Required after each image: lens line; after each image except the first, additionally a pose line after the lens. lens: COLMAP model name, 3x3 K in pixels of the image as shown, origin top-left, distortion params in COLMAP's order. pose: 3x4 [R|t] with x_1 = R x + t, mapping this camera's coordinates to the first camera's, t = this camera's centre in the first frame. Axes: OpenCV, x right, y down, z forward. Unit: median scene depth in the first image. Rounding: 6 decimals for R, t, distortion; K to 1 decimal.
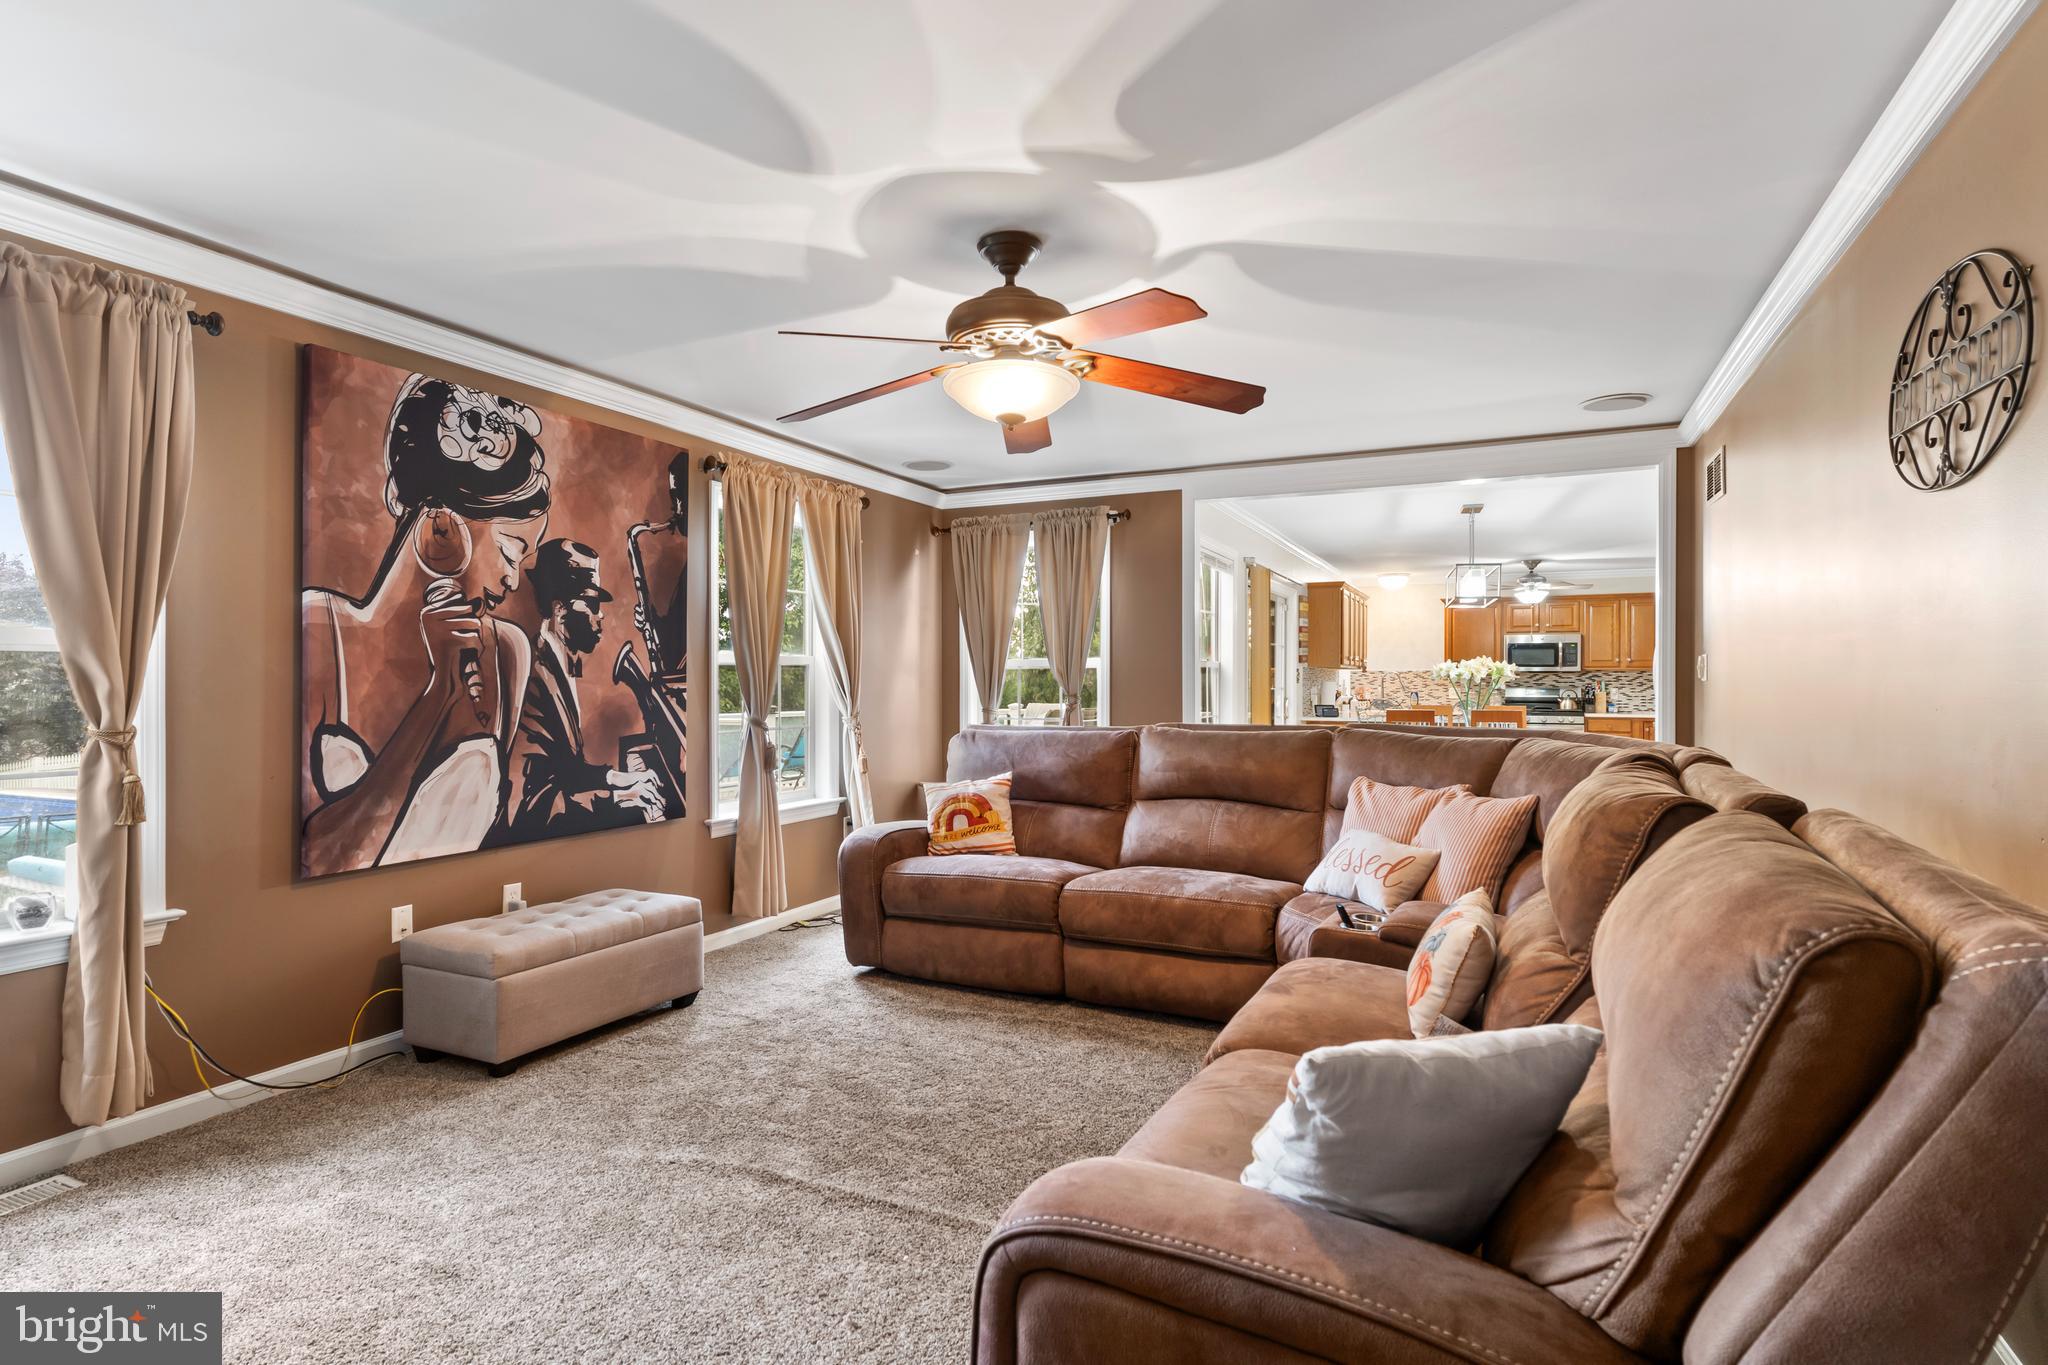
lens RADIAL K [[1053.4, 0, 1018.1], [0, 1053.4, 678.8], [0, 0, 1]] dist [-0.009922, 0.005797]
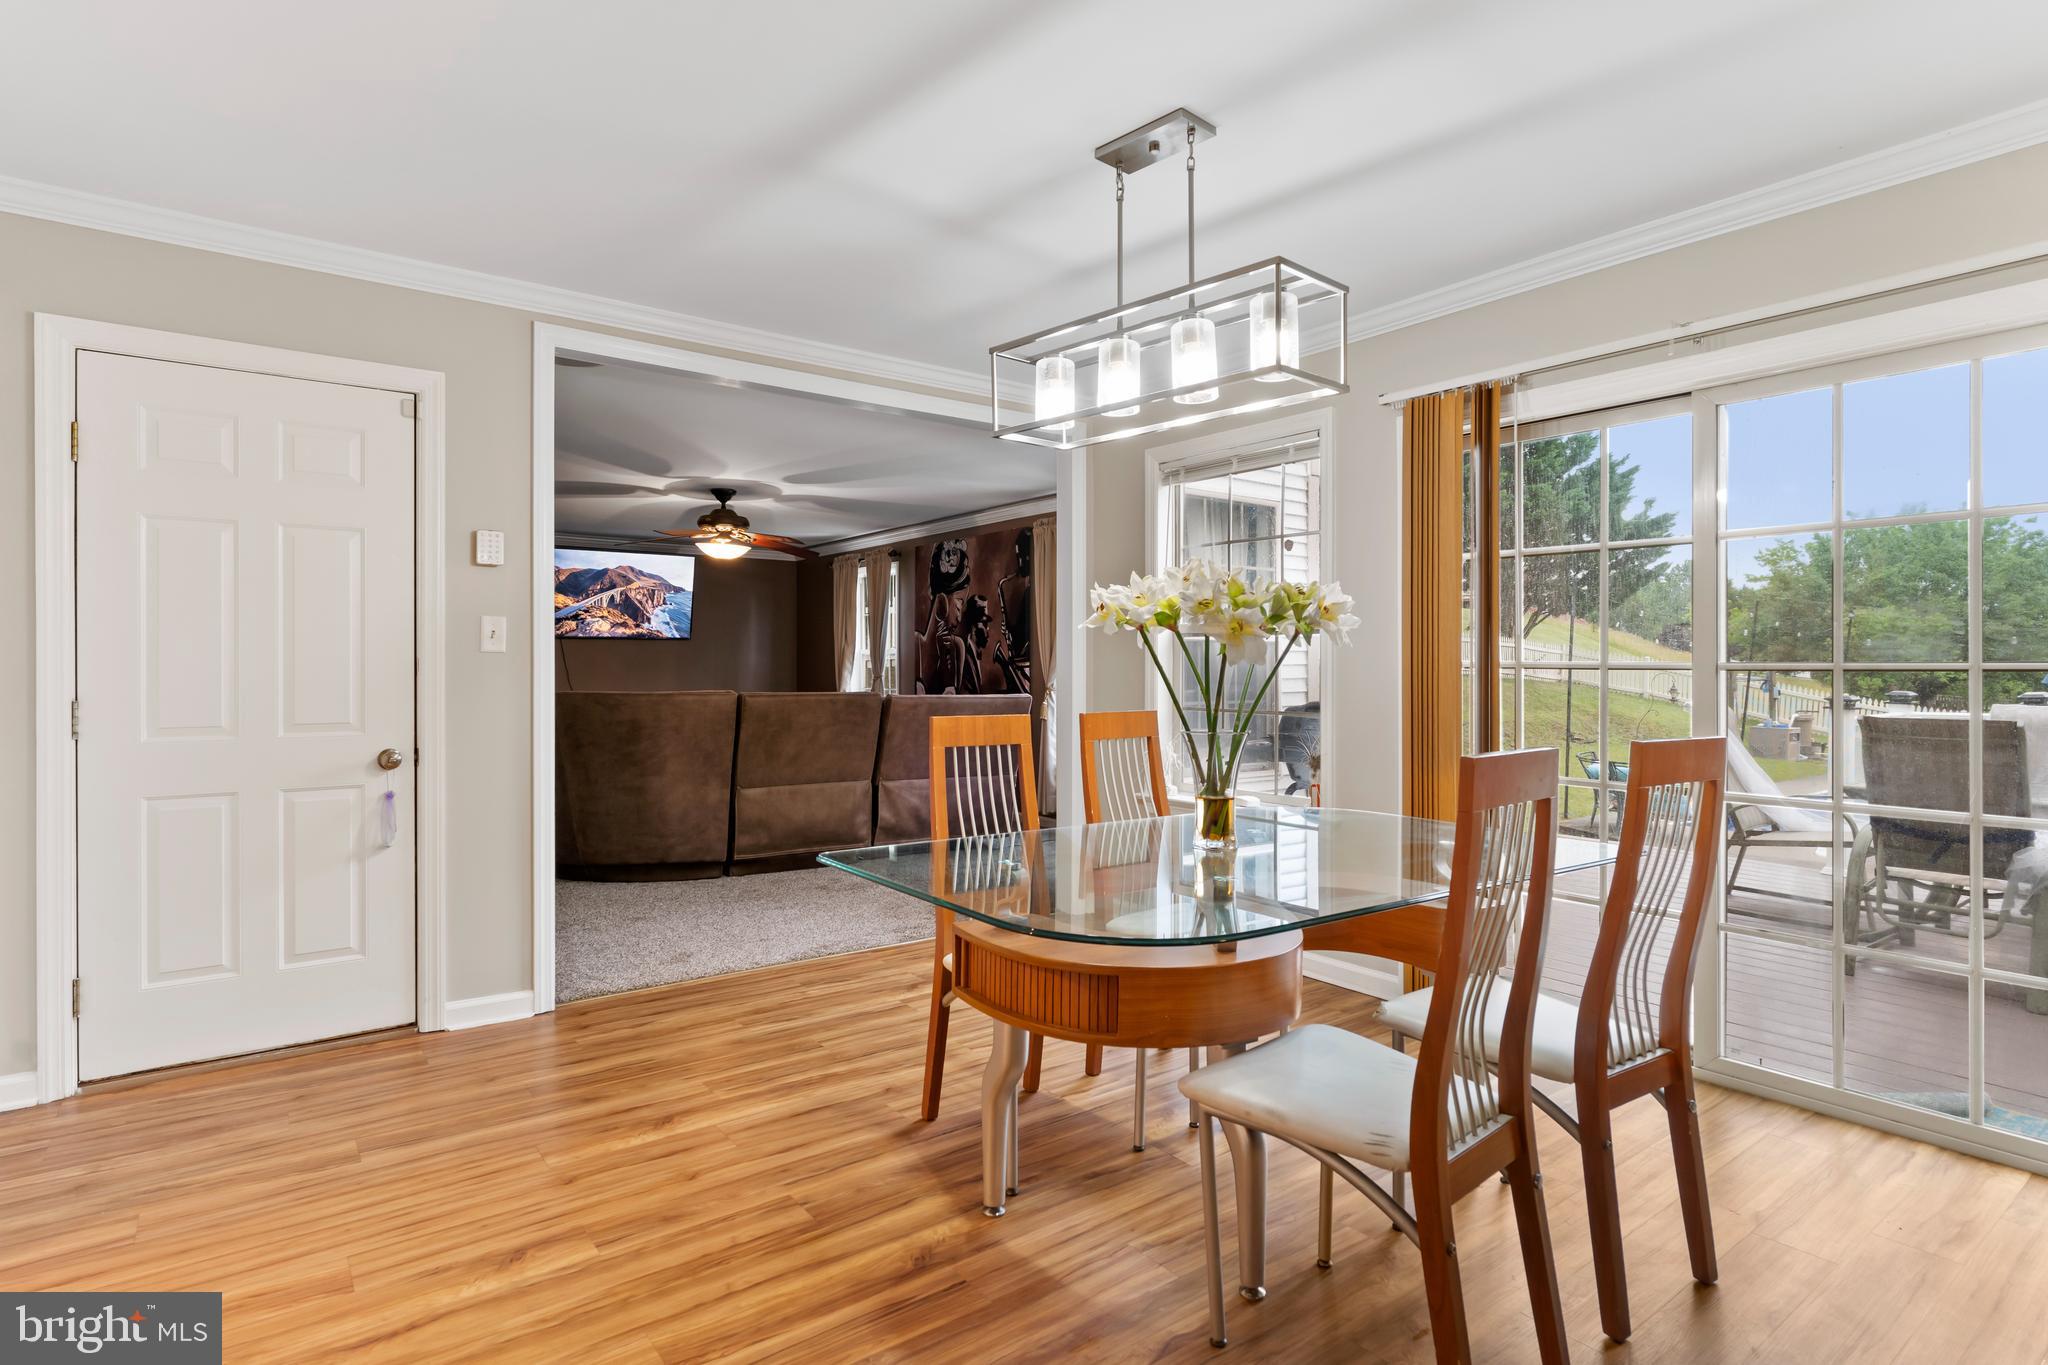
lens RADIAL K [[1053.4, 0, 1014.8], [0, 1053.4, 669.0], [0, 0, 1]] dist [-0.009922, 0.005797]
pose [[-0.472997, -0.001703, -0.881062, 1.378872], [0.001628, 0.999995, -0.002807, 0.022360], [0.881063, -0.002762, -0.472992, 2.043932]]
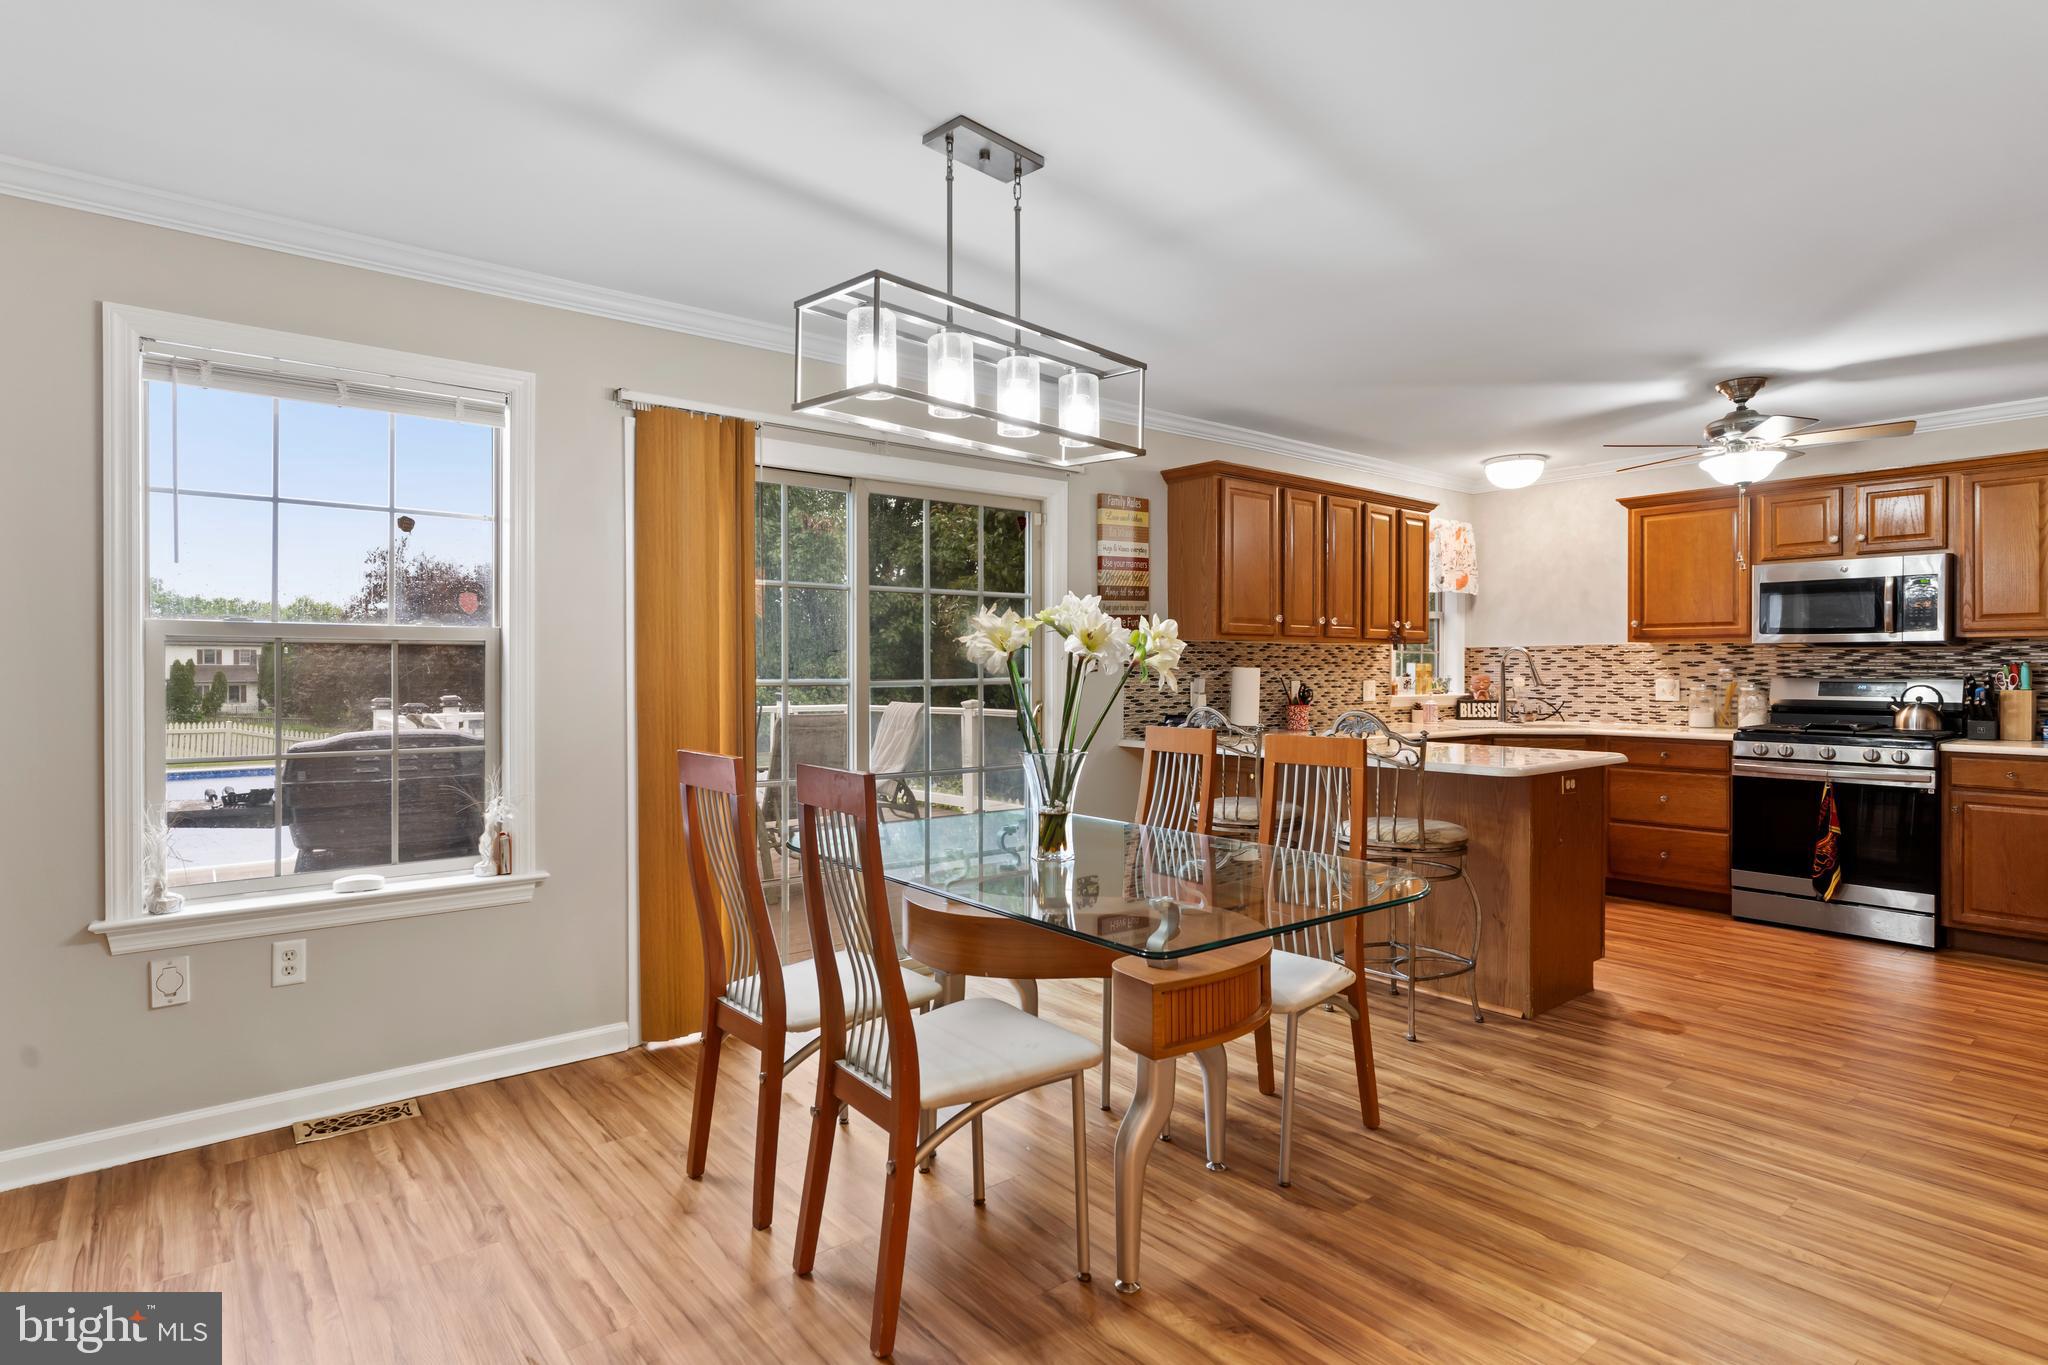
lens RADIAL K [[1053.4, 0, 1013.7], [0, 1053.4, 676.9], [0, 0, 1]] dist [-0.009922, 0.005797]
pose [[0.900736, 0.001278, -0.434366, 1.064720], [0.004299, 0.999920, 0.011858, 0.001497], [0.434346, -0.012548, 0.900659, 1.279347]]
